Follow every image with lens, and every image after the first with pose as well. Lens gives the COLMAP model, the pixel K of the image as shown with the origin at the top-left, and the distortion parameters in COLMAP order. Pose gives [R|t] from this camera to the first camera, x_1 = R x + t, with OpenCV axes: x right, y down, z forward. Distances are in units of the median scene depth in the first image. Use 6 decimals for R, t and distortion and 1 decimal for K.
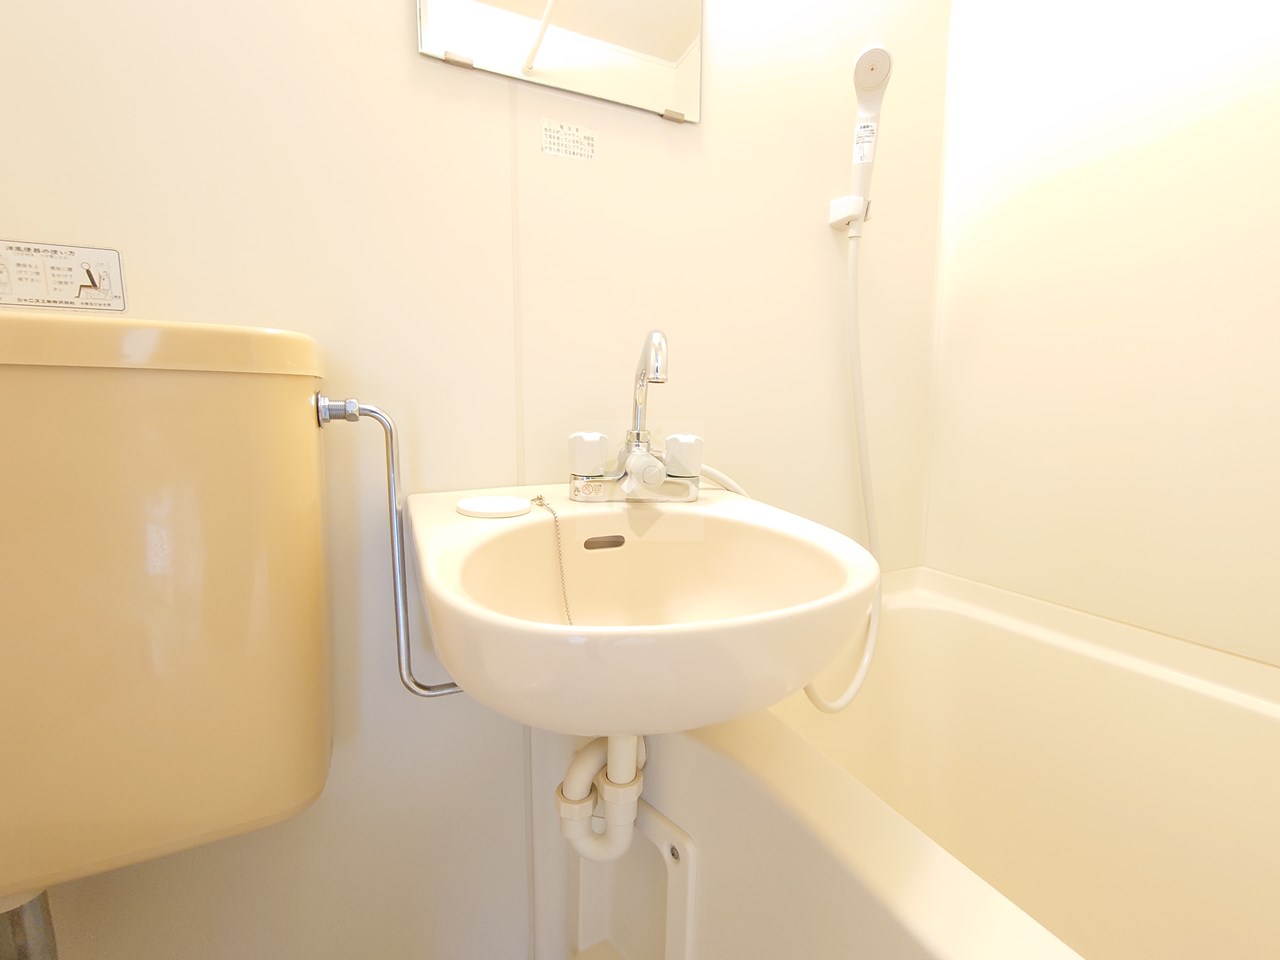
lens RADIAL K [[546.2, 0, 640.7], [0, 546.2, 483.5], [0, 0, 1]] dist [-0.001681, -0.000789]
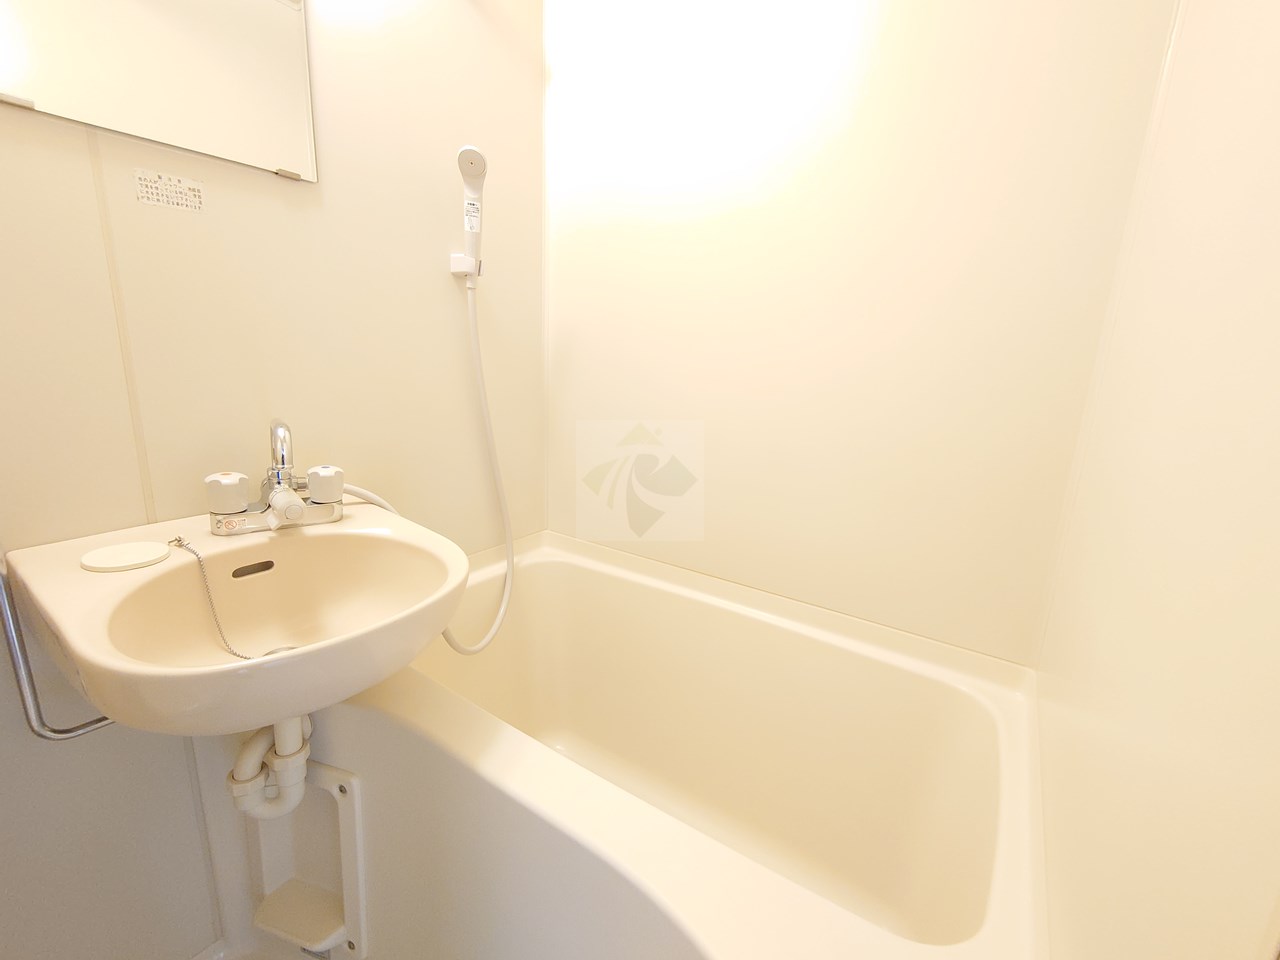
lens RADIAL K [[546.2, 0, 640.7], [0, 546.2, 483.5], [0, 0, 1]] dist [-0.001681, -0.000789]
pose [[0.856134, -0.081493, 0.510288, 0.061097], [0.020925, 0.992144, 0.123338, -0.194613], [-0.516330, -0.094916, 0.851114, -0.400501]]
